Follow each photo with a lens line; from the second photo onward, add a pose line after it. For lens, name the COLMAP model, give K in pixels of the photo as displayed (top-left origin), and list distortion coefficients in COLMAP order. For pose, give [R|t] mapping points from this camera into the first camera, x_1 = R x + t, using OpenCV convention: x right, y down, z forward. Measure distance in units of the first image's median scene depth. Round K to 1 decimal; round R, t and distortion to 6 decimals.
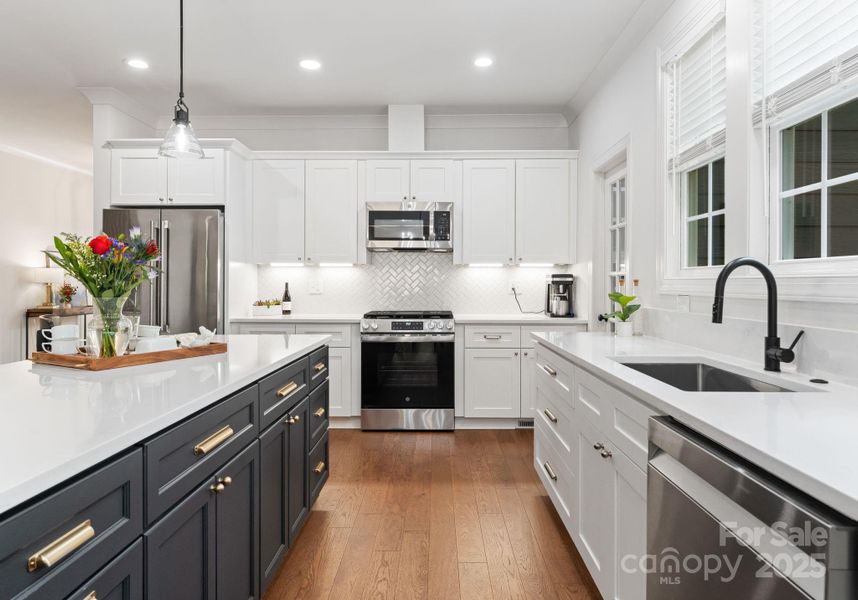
lens RADIAL K [[525.9, 0, 432.7], [0, 525.9, 284.1], [0, 0, 1]] dist [0.009029, -0.006983]
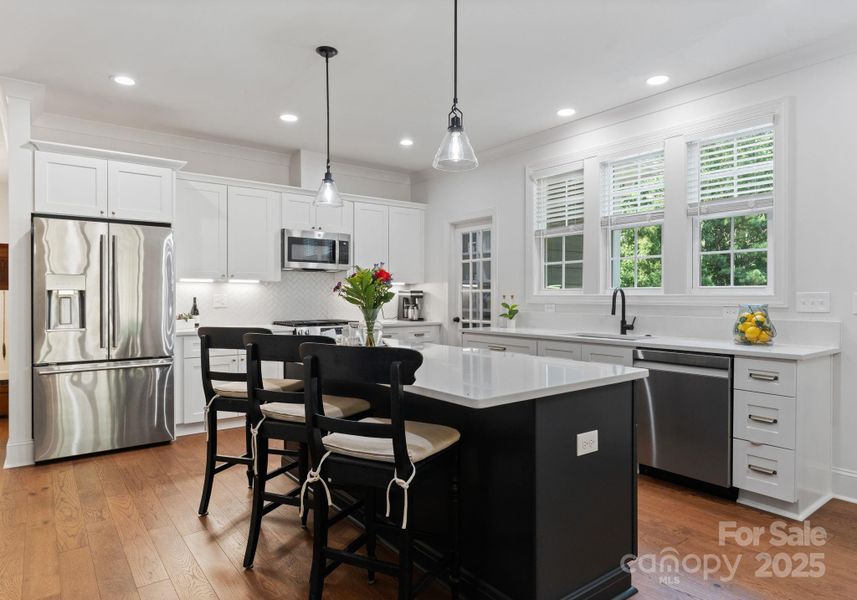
lens RADIAL K [[509.7, 0, 447.3], [0, 509.7, 292.0], [0, 0, 1]] dist [-0.015575, -0.000926]
pose [[0.775237, 0.003728, 0.631660, -0.599800], [0.001701, 0.999967, -0.007990, -0.004722], [-0.631668, 0.007269, 0.775205, -0.120572]]
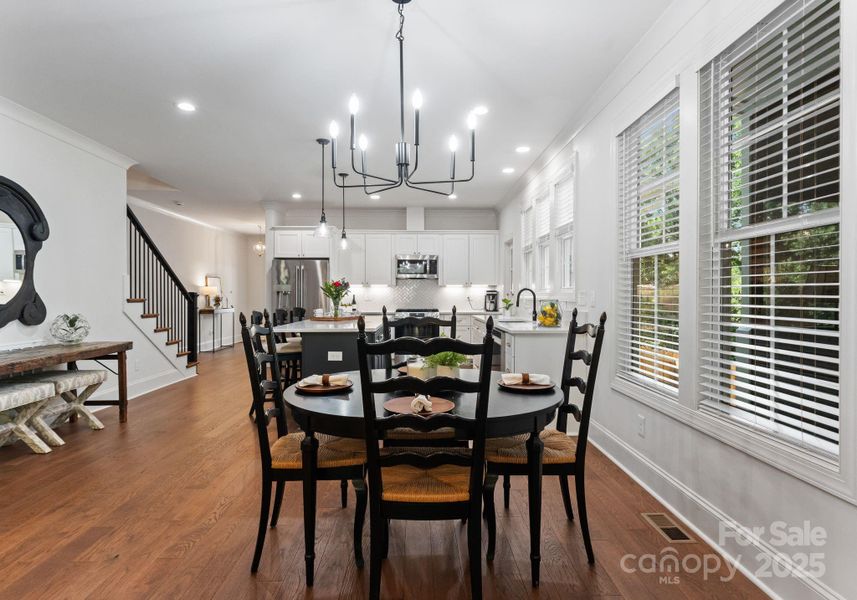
lens RADIAL K [[446.8, 0, 431.4], [0, 446.8, 298.8], [0, 0, 1]] dist [-0.000144, 0.000025]
pose [[0.999312, -0.001805, 0.037042, -0.056116], [0.001476, 0.999959, 0.008922, -0.002447], [-0.037057, -0.008861, 0.999274, -0.783558]]
